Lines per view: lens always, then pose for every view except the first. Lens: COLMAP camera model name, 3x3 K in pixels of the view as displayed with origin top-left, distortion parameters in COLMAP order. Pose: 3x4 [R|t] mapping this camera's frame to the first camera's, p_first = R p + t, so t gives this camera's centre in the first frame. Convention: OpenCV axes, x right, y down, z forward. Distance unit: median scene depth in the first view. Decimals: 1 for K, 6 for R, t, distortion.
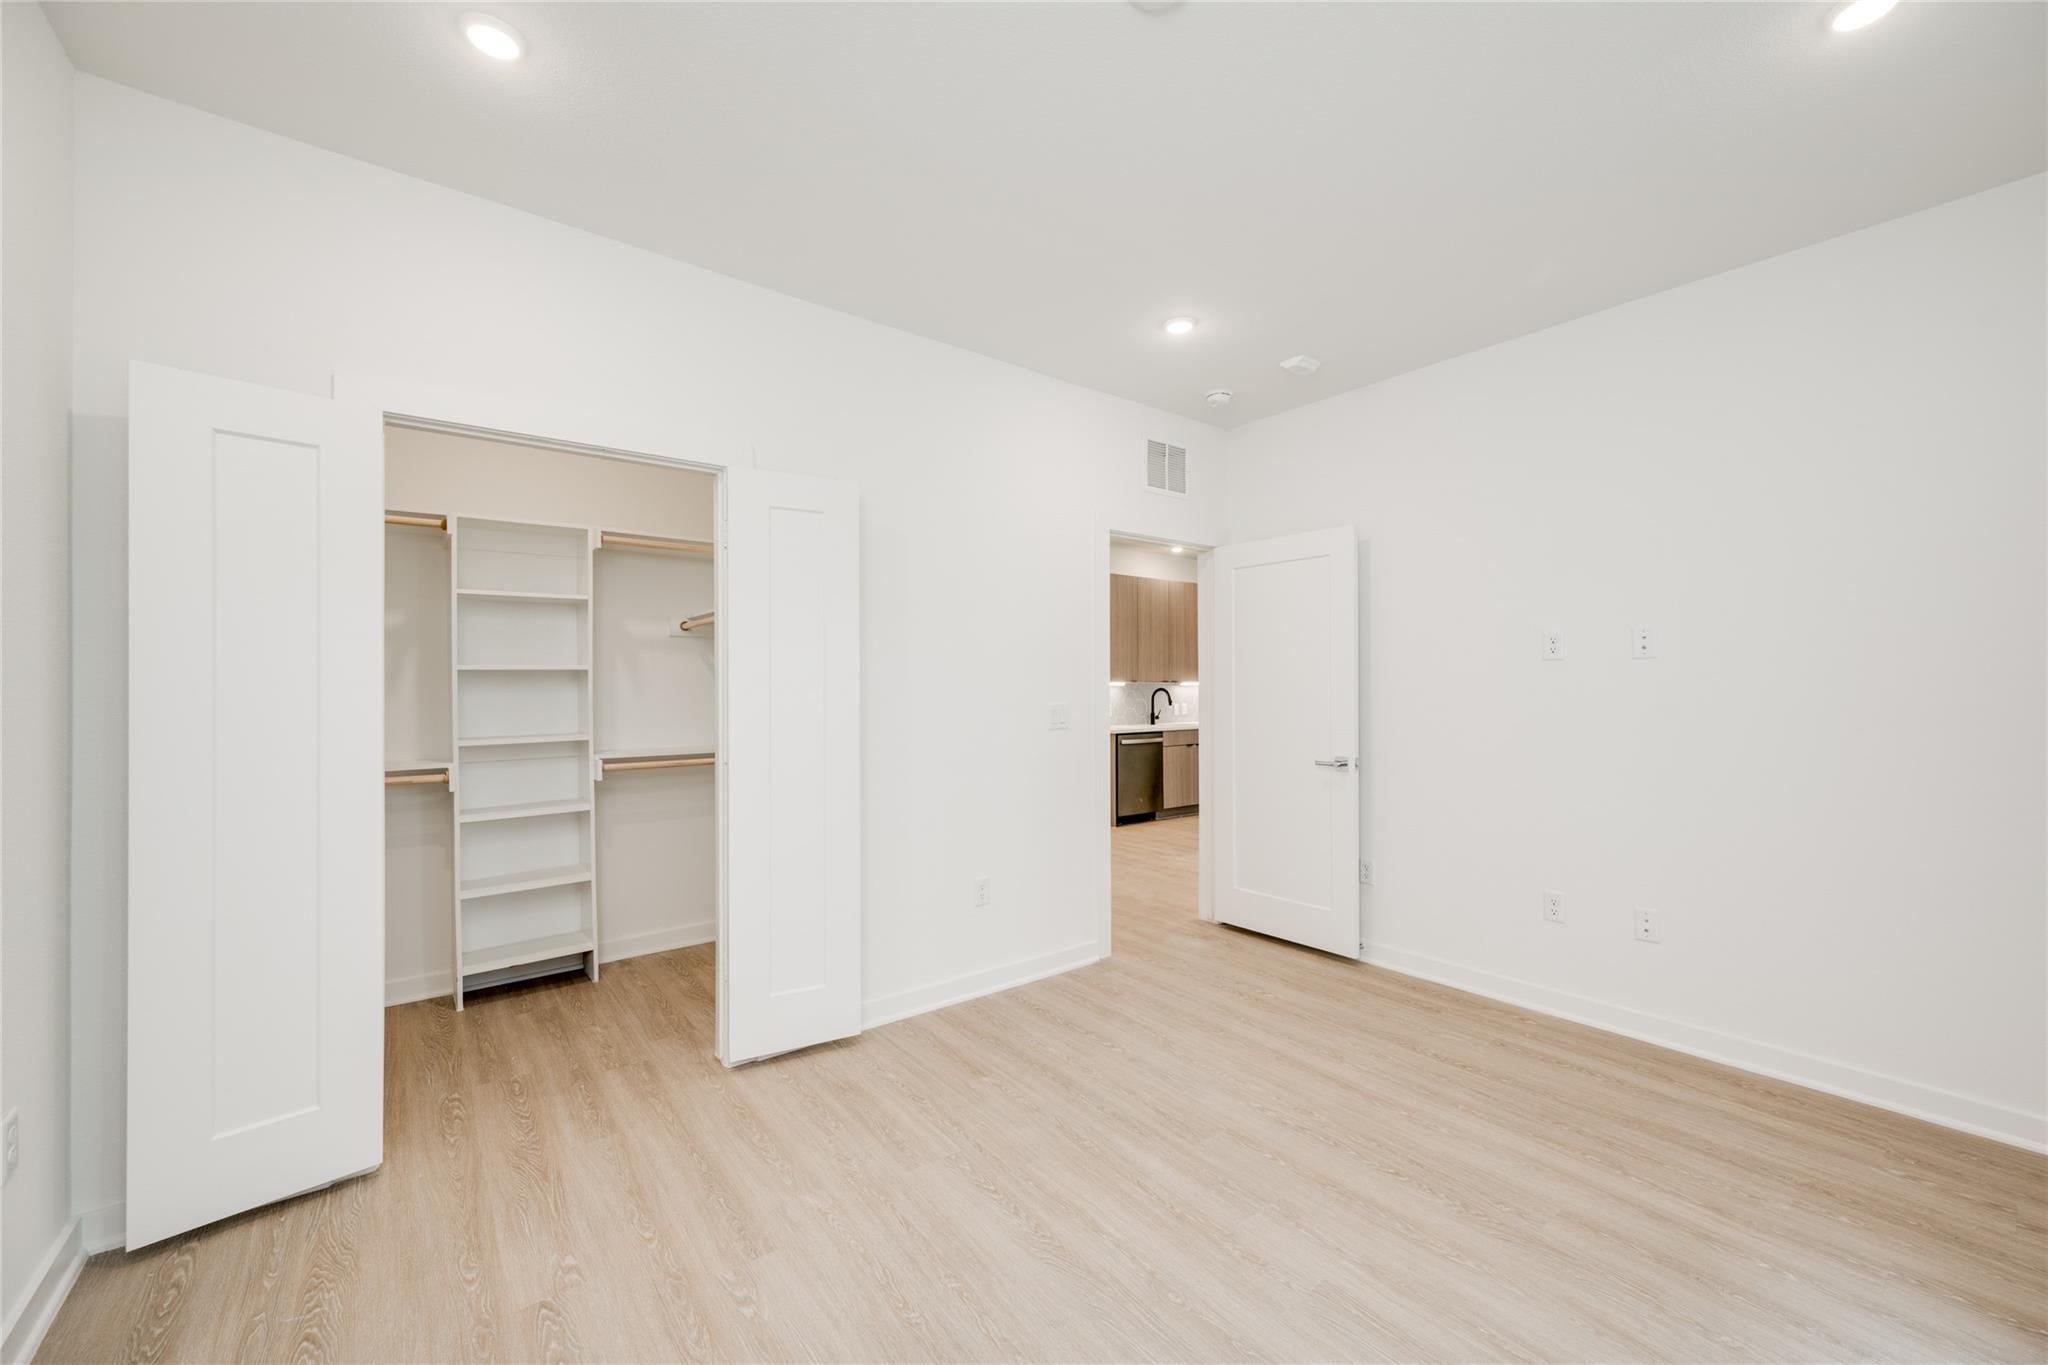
lens RADIAL K [[808.1, 0, 1032.4], [0, 808.1, 686.2], [0, 0, 1]] dist [-0.000313, 0.000170]
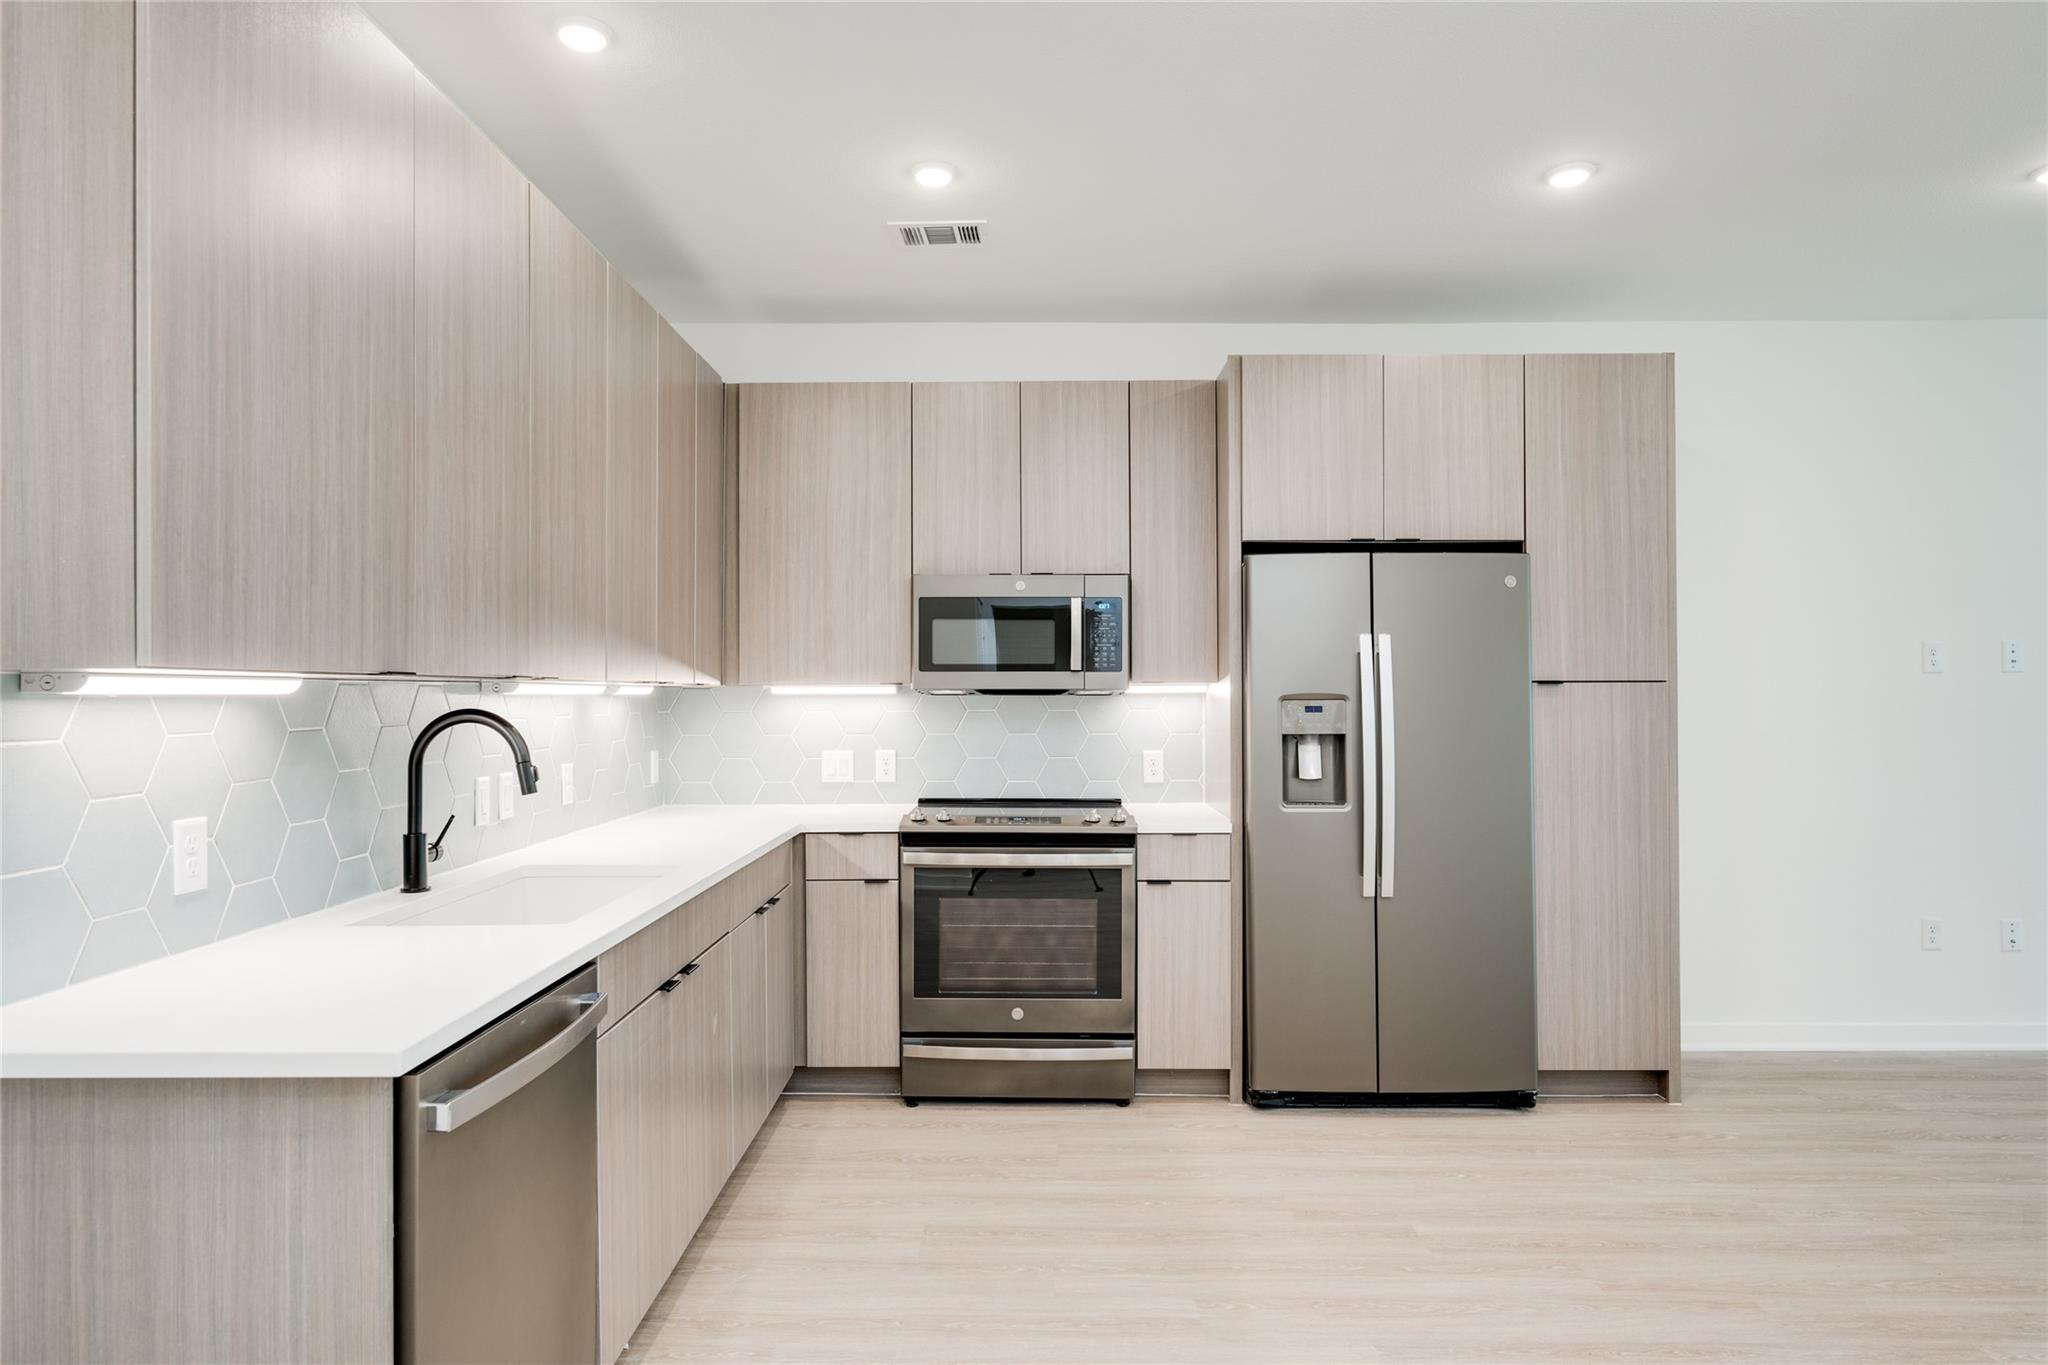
lens RADIAL K [[1166.3, 0, 1017.6], [0, 1166.3, 693.3], [0, 0, 1]] dist [-0.001630, -0.000064]
pose [[0.626131, 0.005760, 0.779697, 0.047485], [-0.001813, 0.999981, -0.005932, -0.001159], [-0.779716, 0.002301, 0.626129, 2.007440]]
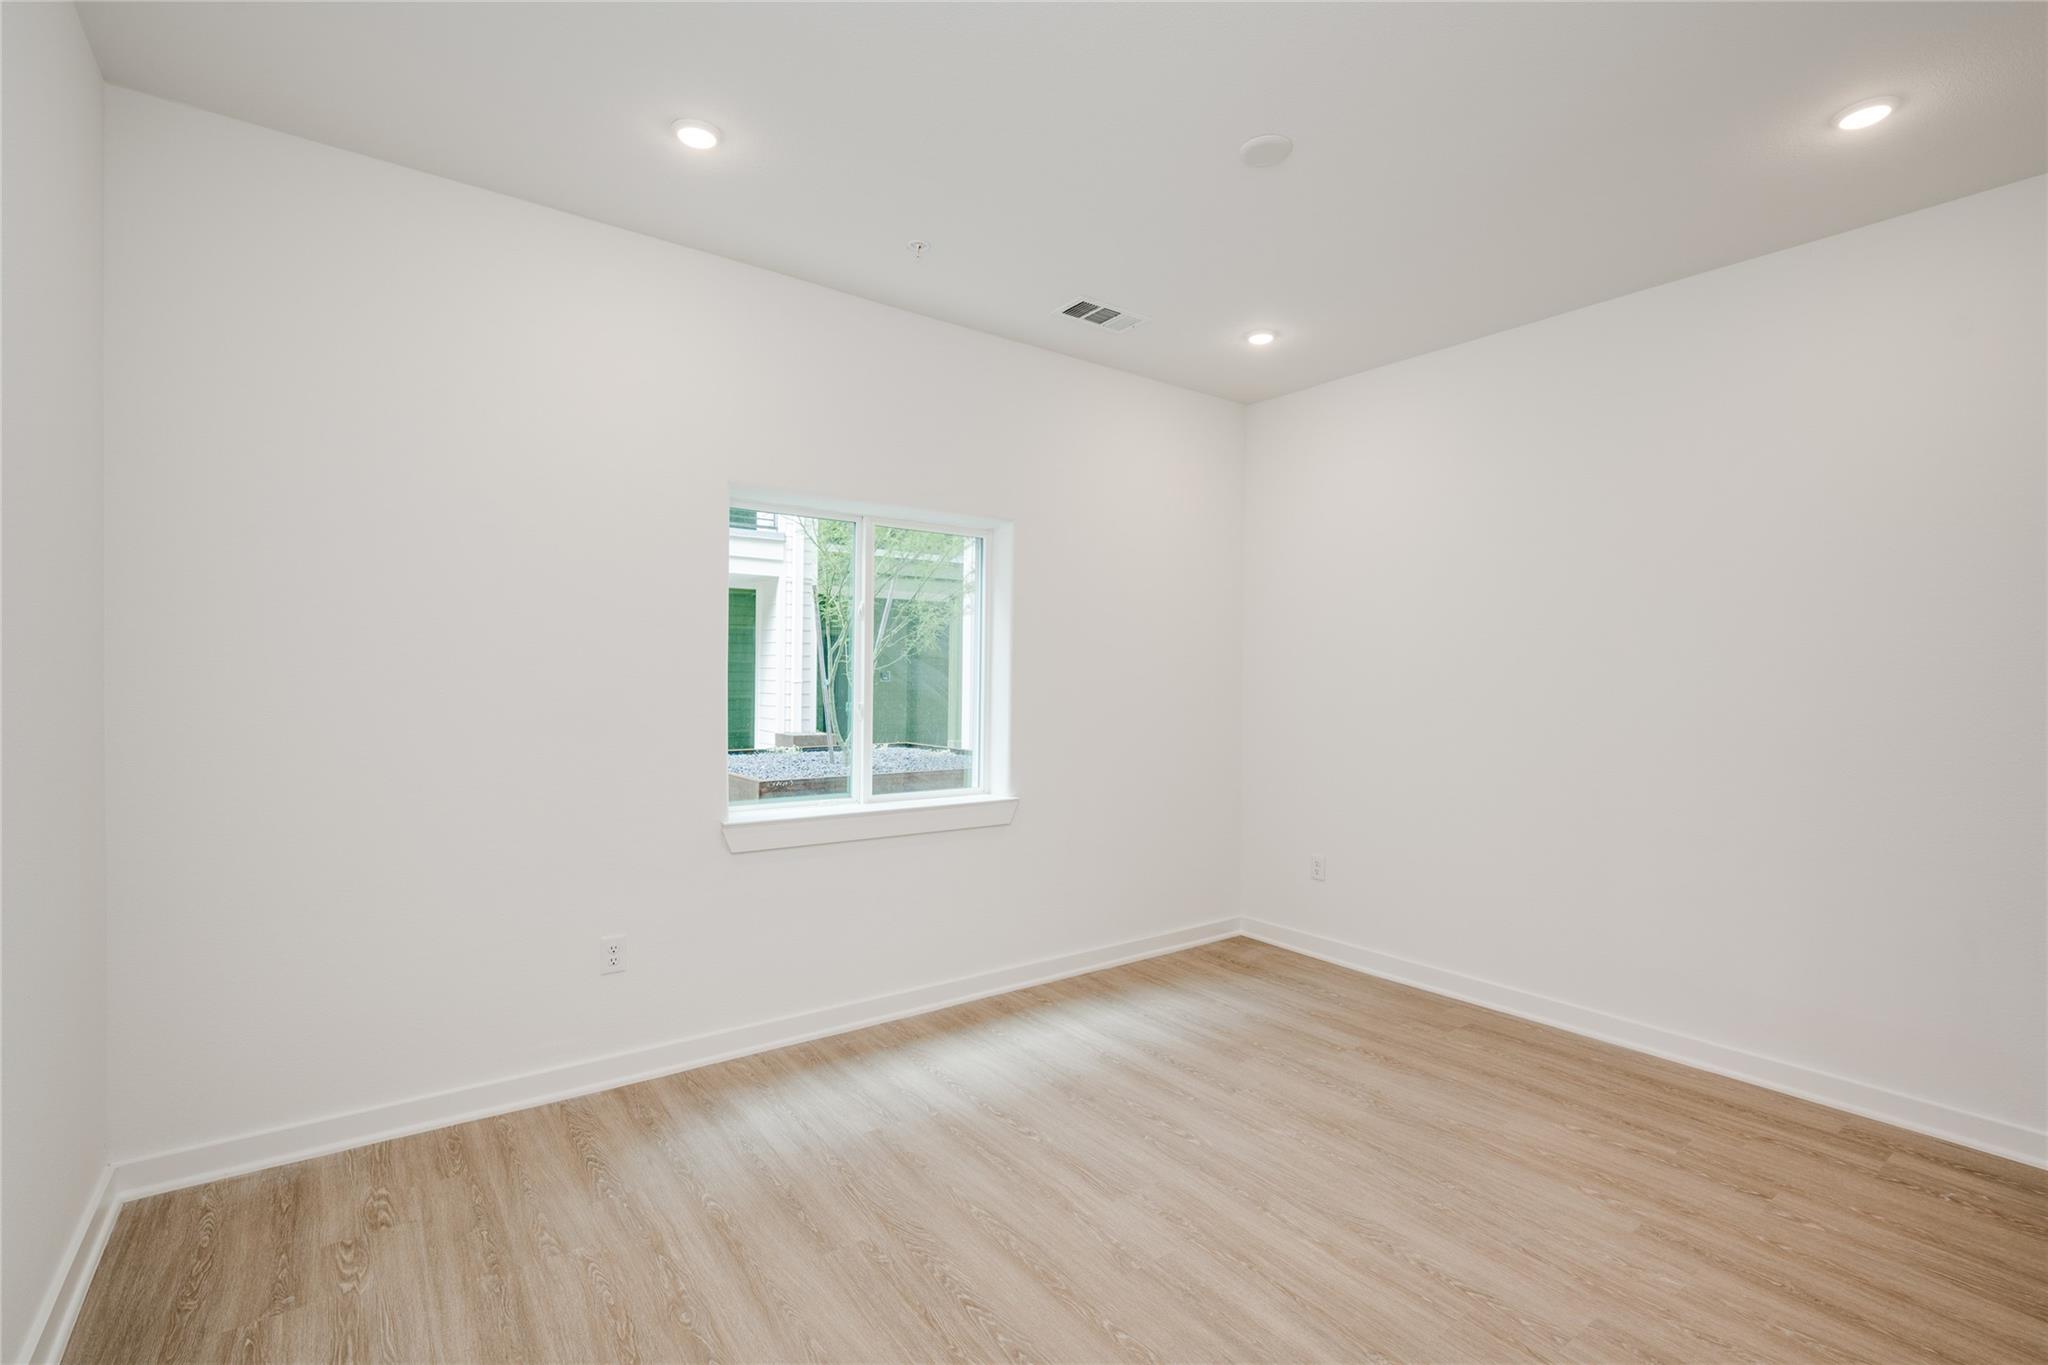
lens RADIAL K [[912.2, 0, 1035.1], [0, 912.2, 713.3], [0, 0, 1]] dist [-0.000523, -0.000275]
pose [[-0.999708, -0.006487, 0.023286, 0.266060], [-0.005656, 0.999350, 0.035602, -0.002723], [-0.023501, 0.035460, -0.999095, 1.352411]]
